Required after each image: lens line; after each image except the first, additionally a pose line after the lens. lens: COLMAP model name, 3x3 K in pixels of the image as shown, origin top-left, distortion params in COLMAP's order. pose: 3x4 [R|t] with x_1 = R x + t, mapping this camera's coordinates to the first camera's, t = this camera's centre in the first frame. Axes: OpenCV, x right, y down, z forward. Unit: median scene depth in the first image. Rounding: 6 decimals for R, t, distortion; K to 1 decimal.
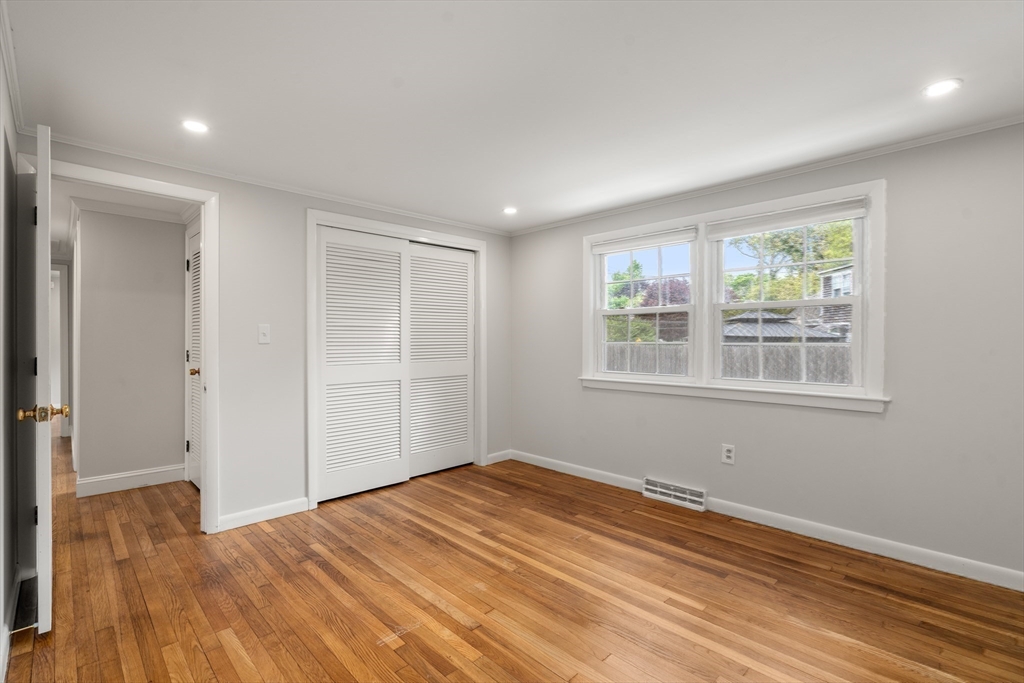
lens RADIAL K [[467.3, 0, 502.7], [0, 467.3, 343.4], [0, 0, 1]] dist [-0.002702, 0.000823]
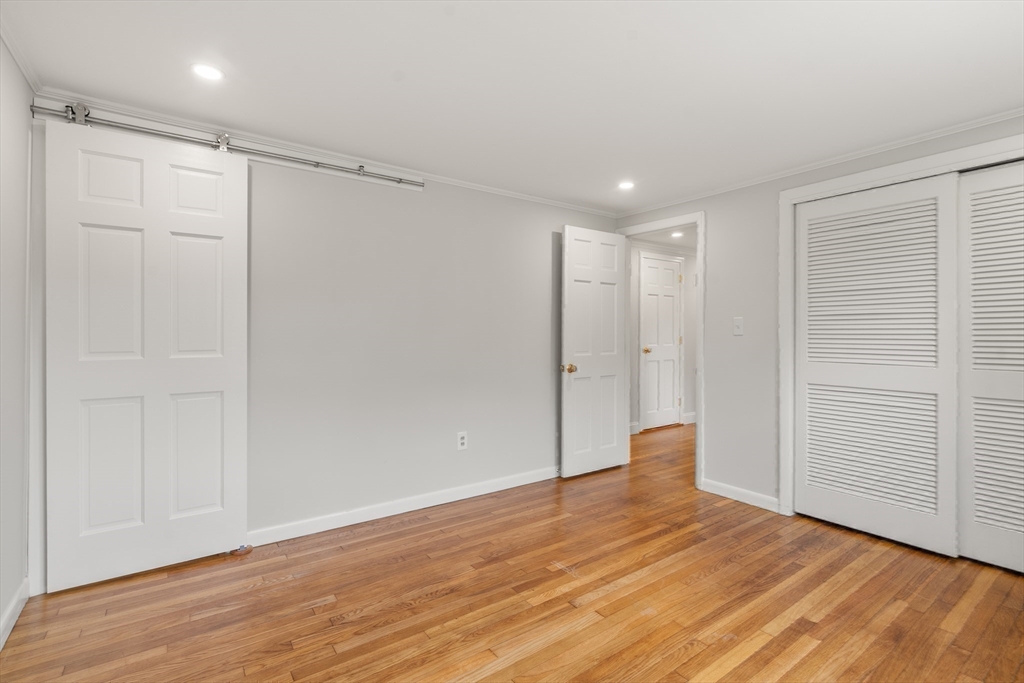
lens RADIAL K [[467.3, 0, 503.8], [0, 467.3, 335.1], [0, 0, 1]] dist [-0.002702, 0.000823]
pose [[-0.144543, 0.005615, -0.989483, 0.601269], [-0.010212, 0.999922, 0.007166, -0.002605], [0.989446, 0.011141, -0.144475, 0.595413]]
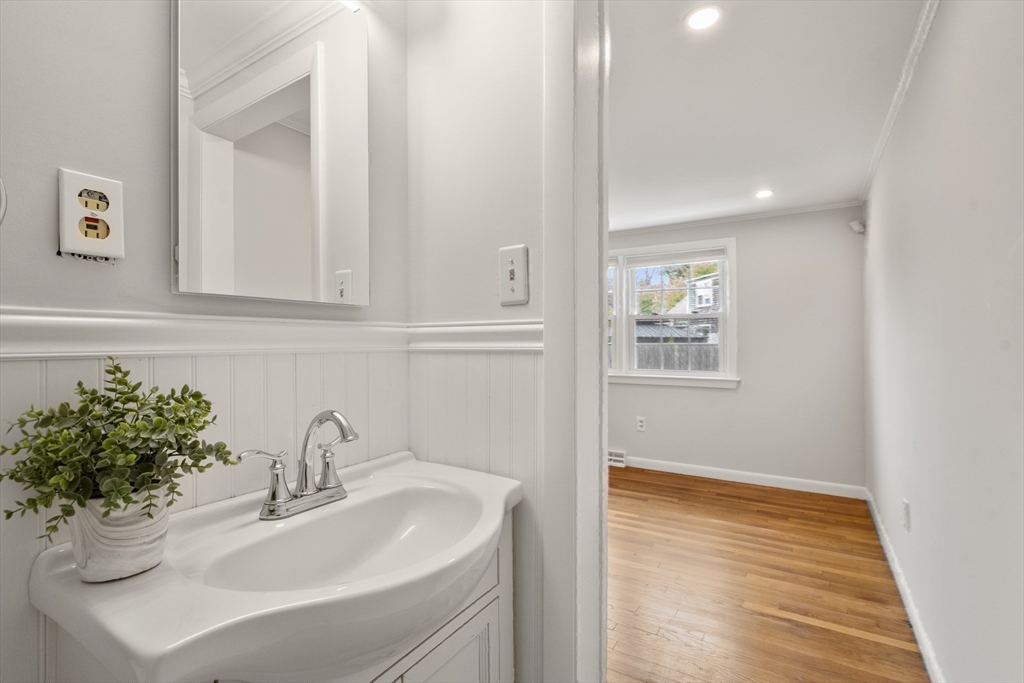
lens RADIAL K [[467.3, 0, 512.8], [0, 467.3, 338.4], [0, 0, 1]] dist [-0.002702, 0.000823]
pose [[0.971148, -0.004232, 0.238442, -0.208003], [0.007205, 0.999907, -0.011599, -0.002888], [-0.238371, 0.012983, 0.971087, -0.249811]]
